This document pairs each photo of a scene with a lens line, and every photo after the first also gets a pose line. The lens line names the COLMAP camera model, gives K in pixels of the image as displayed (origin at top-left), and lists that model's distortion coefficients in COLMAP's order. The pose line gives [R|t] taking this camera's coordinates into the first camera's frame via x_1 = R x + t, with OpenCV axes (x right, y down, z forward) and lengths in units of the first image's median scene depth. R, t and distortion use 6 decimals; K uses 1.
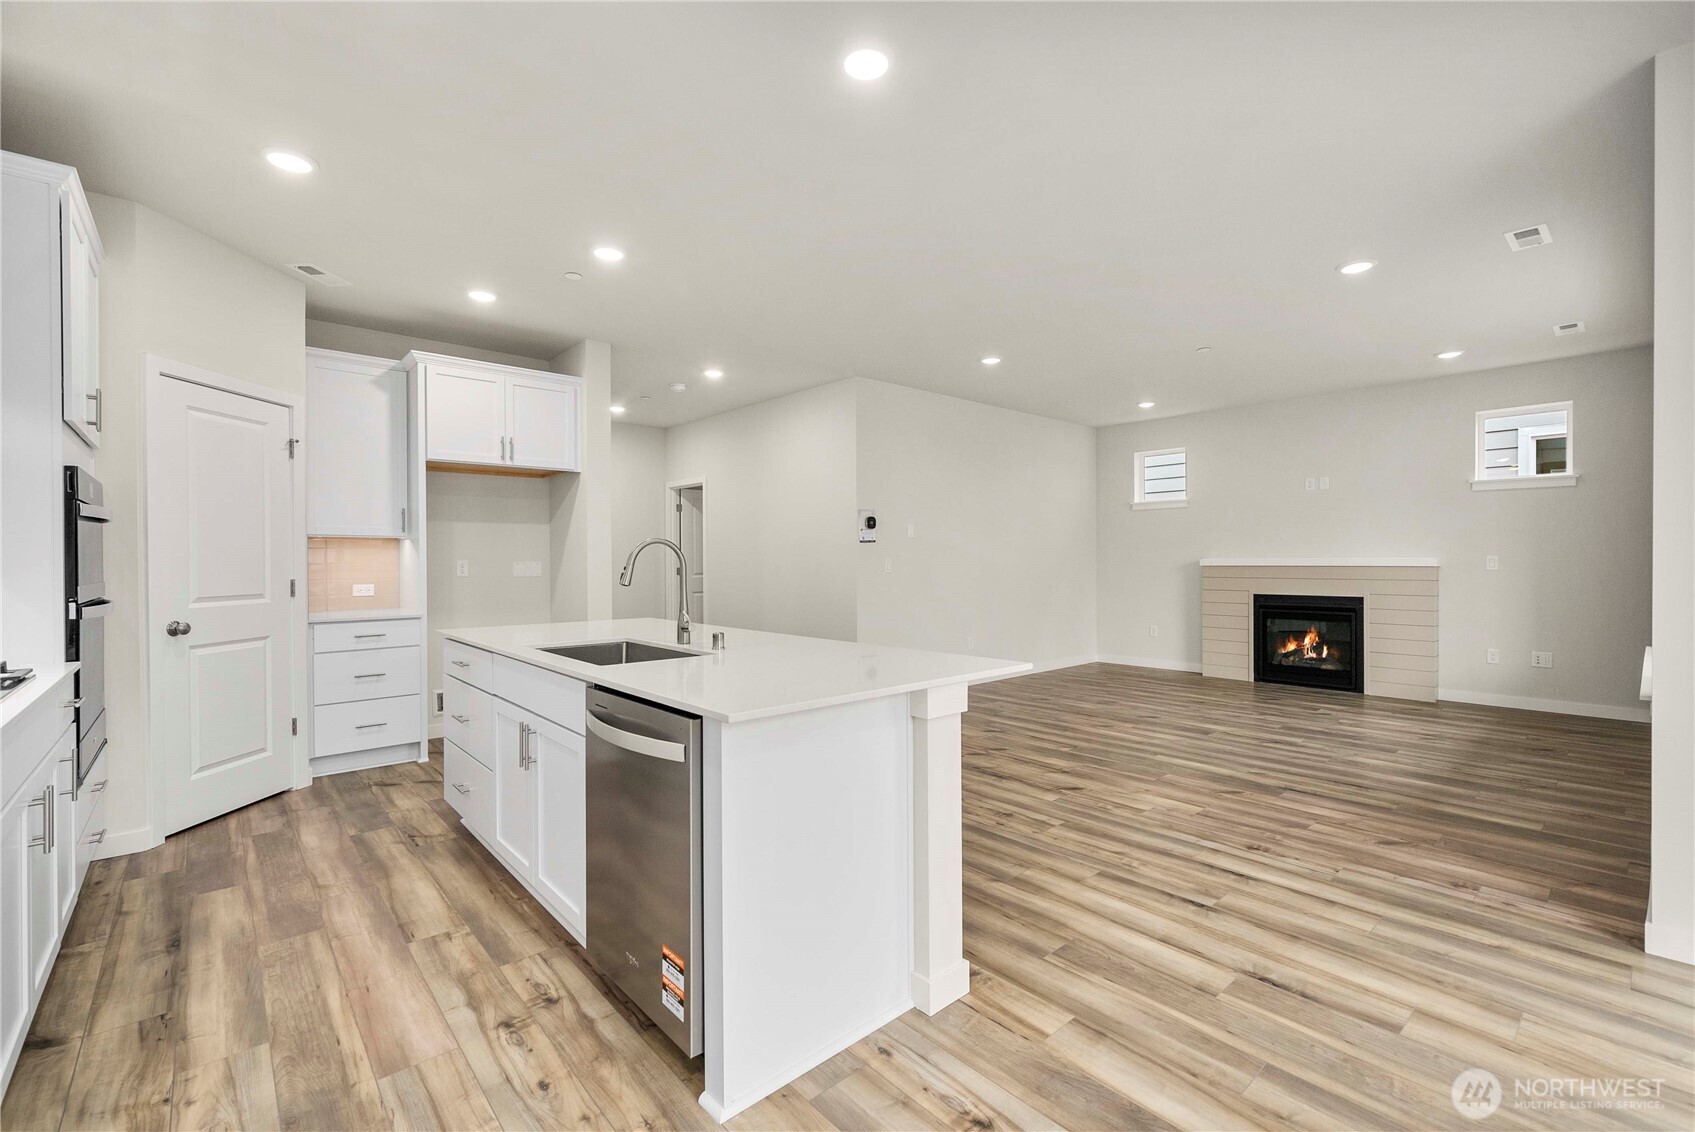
lens RADIAL K [[728.6, 0, 844.7], [0, 728.6, 561.3], [0, 0, 1]] dist [-0.000443, 0.000737]
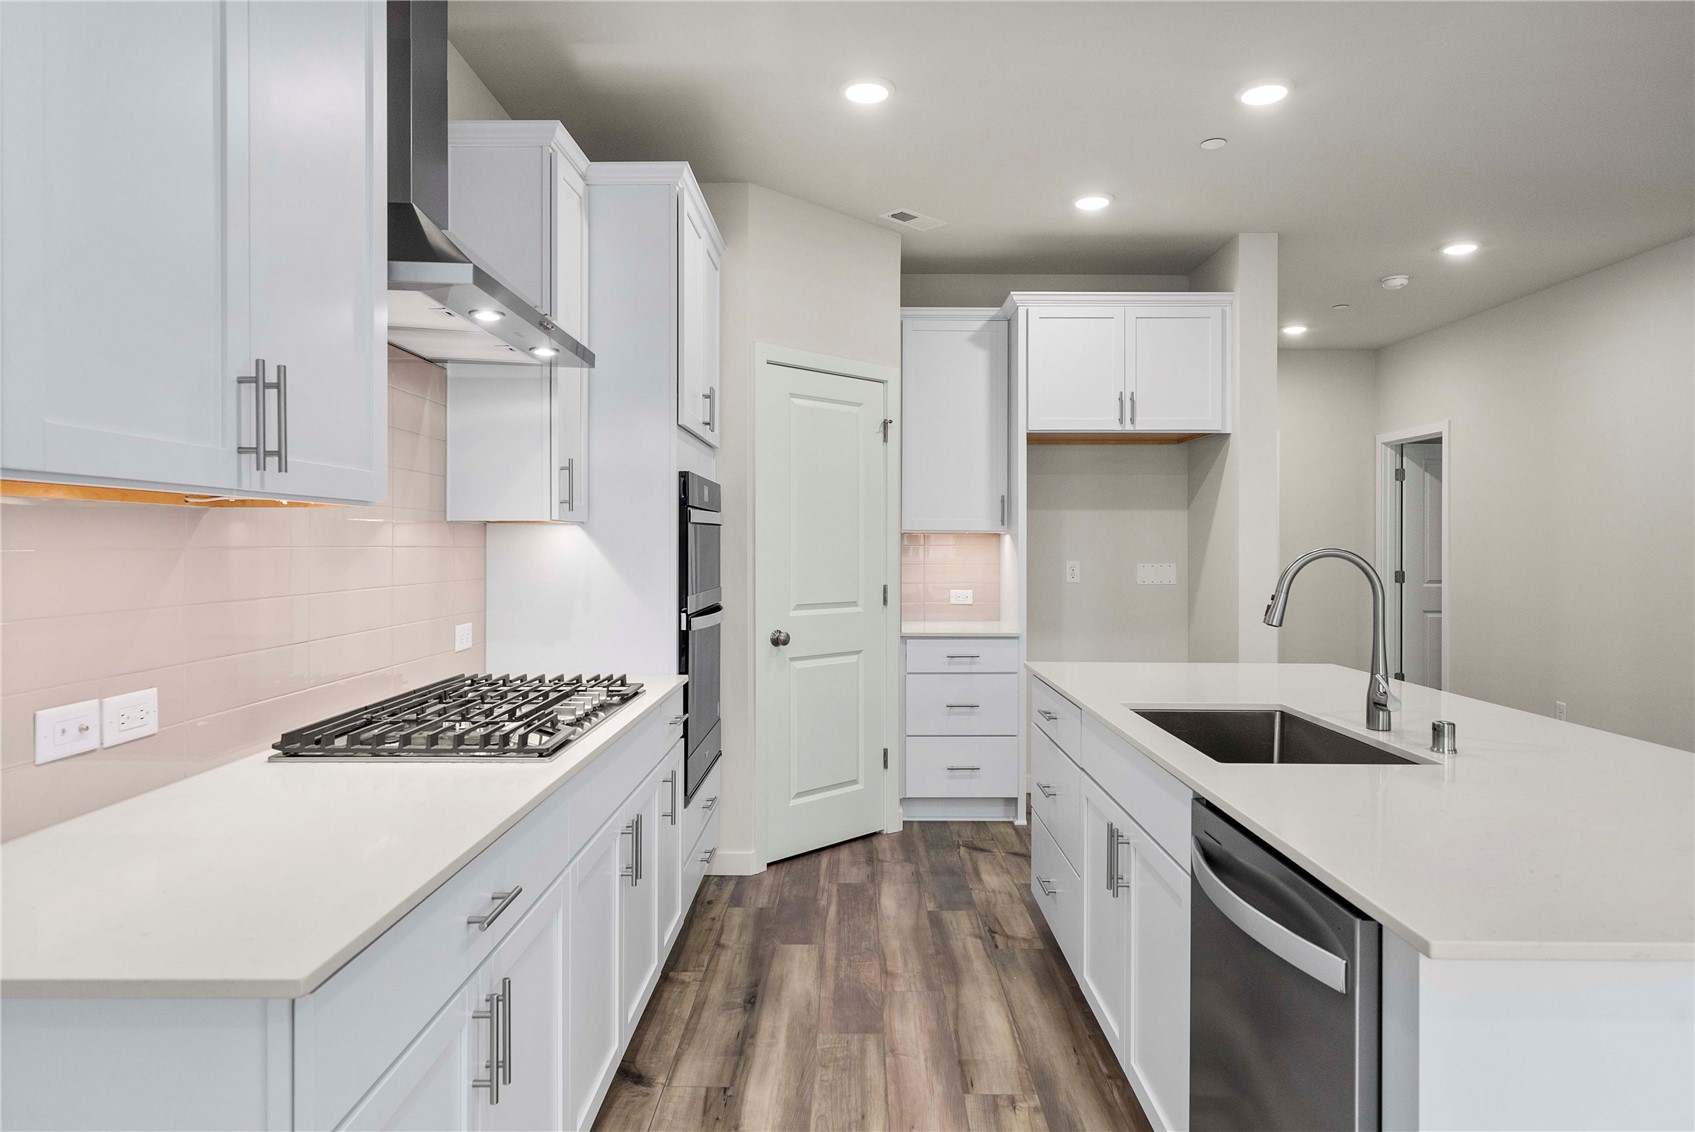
lens RADIAL K [[1021.7, 0, 852.4], [0, 1021.7, 543.9], [0, 0, 1]] dist [-0.001320, -0.000621]
pose [[0.748789, 0.006285, -0.662778, 0.002233], [-0.008262, 0.999966, 0.000149, -0.025478], [0.662757, 0.005364, 0.748816, 0.094183]]
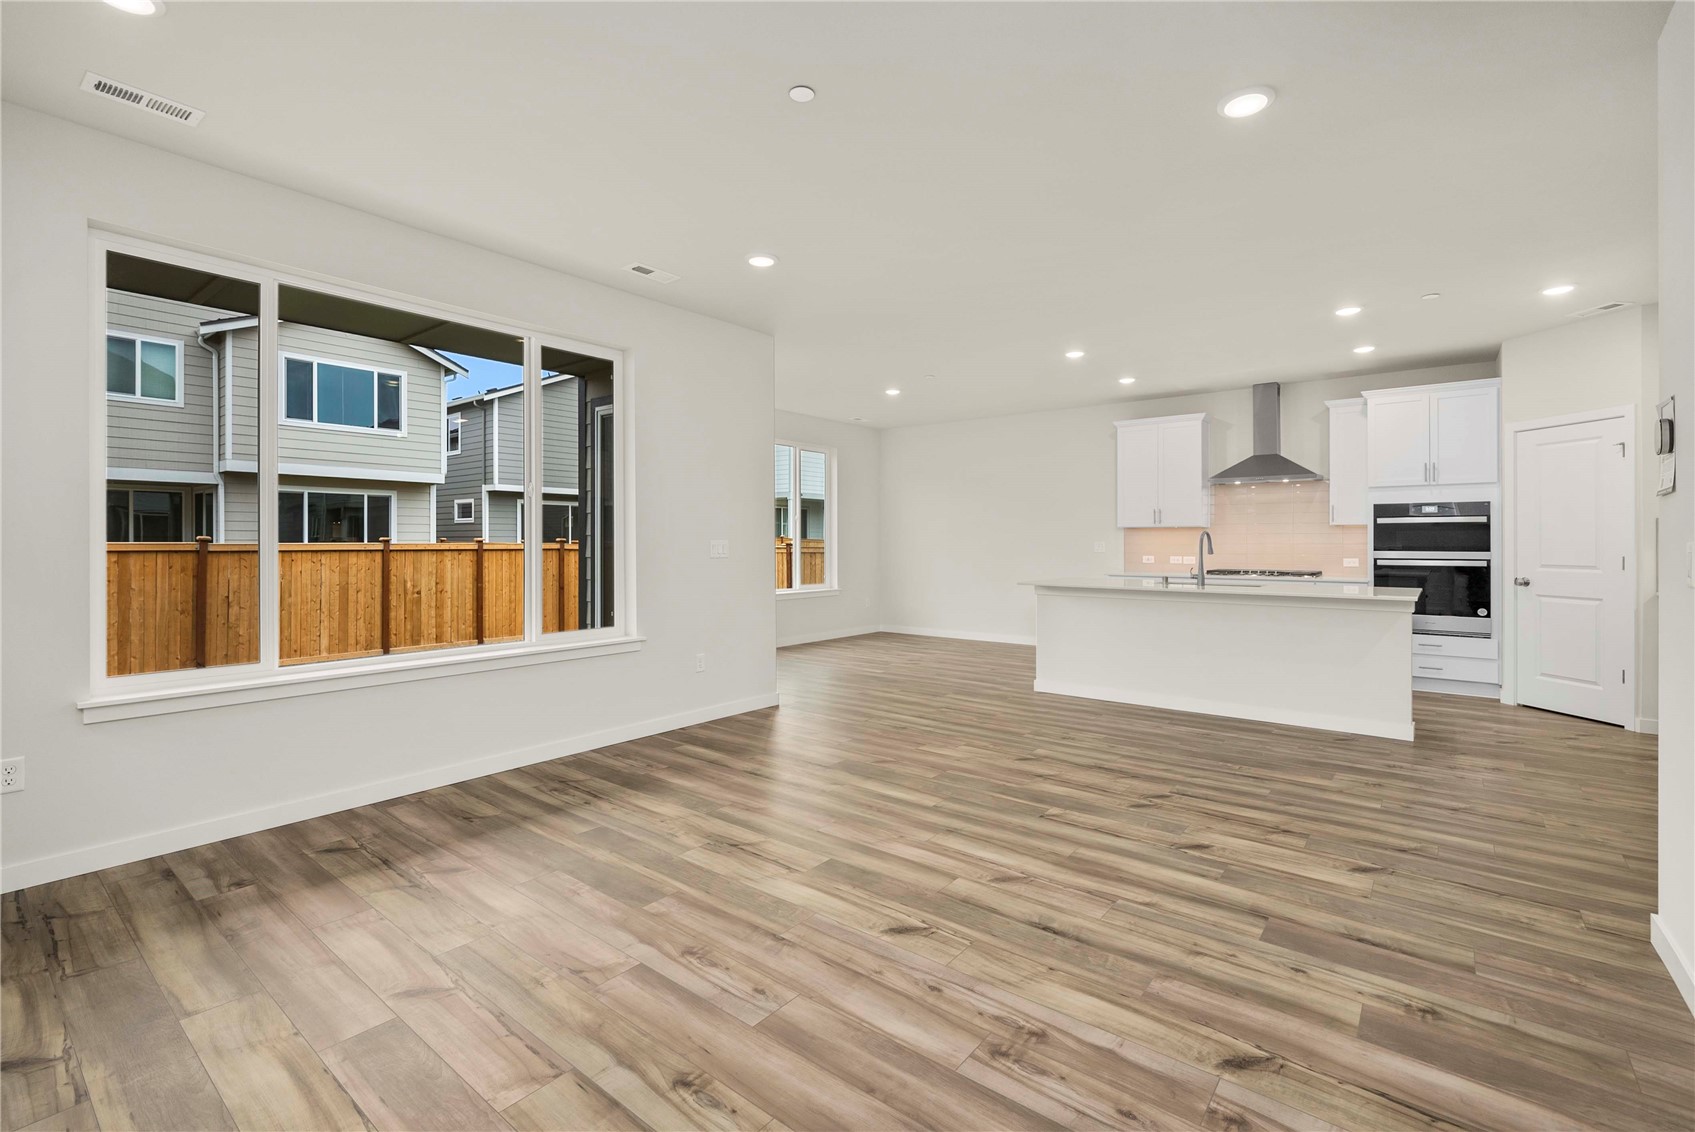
lens RADIAL K [[739.9, 0, 857.1], [0, 739.9, 546.7], [0, 0, 1]] dist [-0.002801, -0.000692]
pose [[-0.983101, 0.005136, -0.182992, 0.831443], [0.003225, 0.999937, 0.010739, -0.010680], [0.183036, 0.009967, -0.983056, 2.232317]]
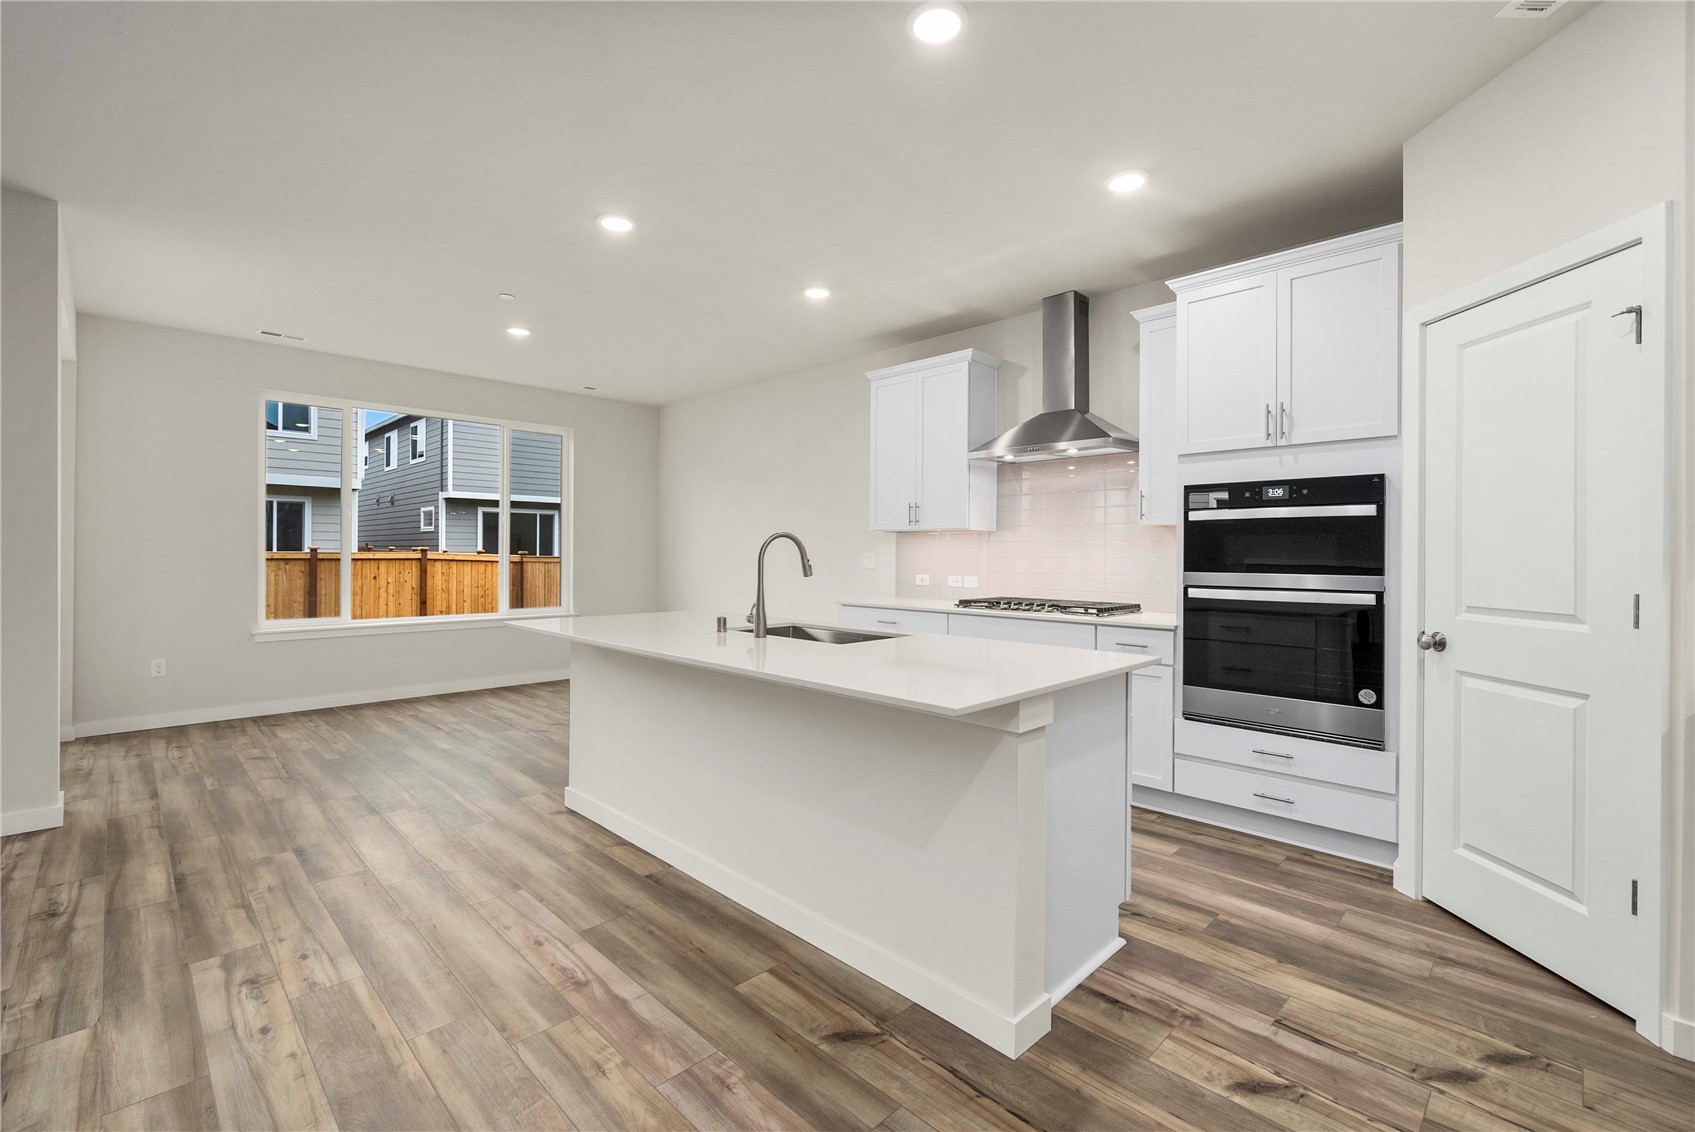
lens RADIAL K [[739.9, 0, 839.4], [0, 739.9, 557.8], [0, 0, 1]] dist [-0.002801, -0.000692]
pose [[-0.998400, -0.000920, -0.056533, -0.222703], [-0.001485, 0.999949, 0.009961, -0.004115], [0.056521, 0.010029, -0.998351, 1.647394]]
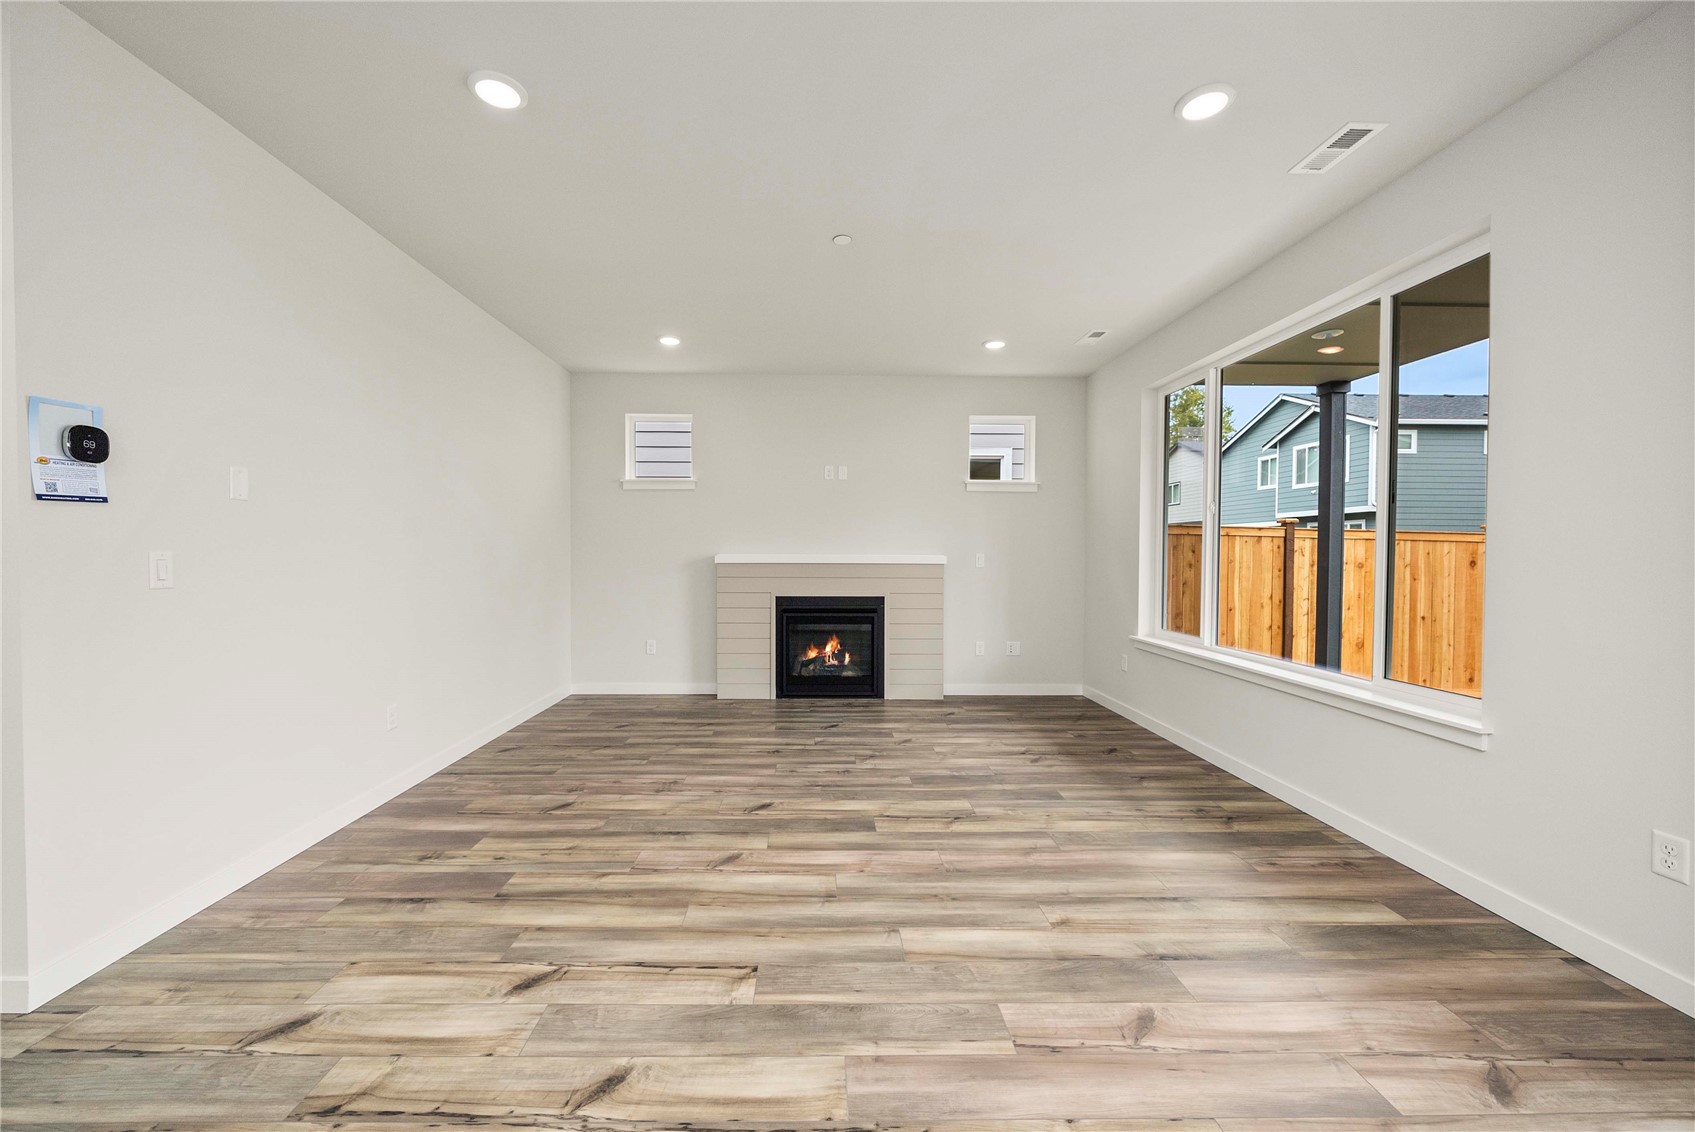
lens RADIAL K [[643.2, 0, 822.9], [0, 643.2, 565.0], [0, 0, 1]] dist [-0.004494, -0.000082]
pose [[0.650644, -0.007318, 0.759347, 0.057208], [-0.004975, 0.999891, 0.013899, -0.004560], [-0.759366, -0.012821, 0.650537, 0.959723]]
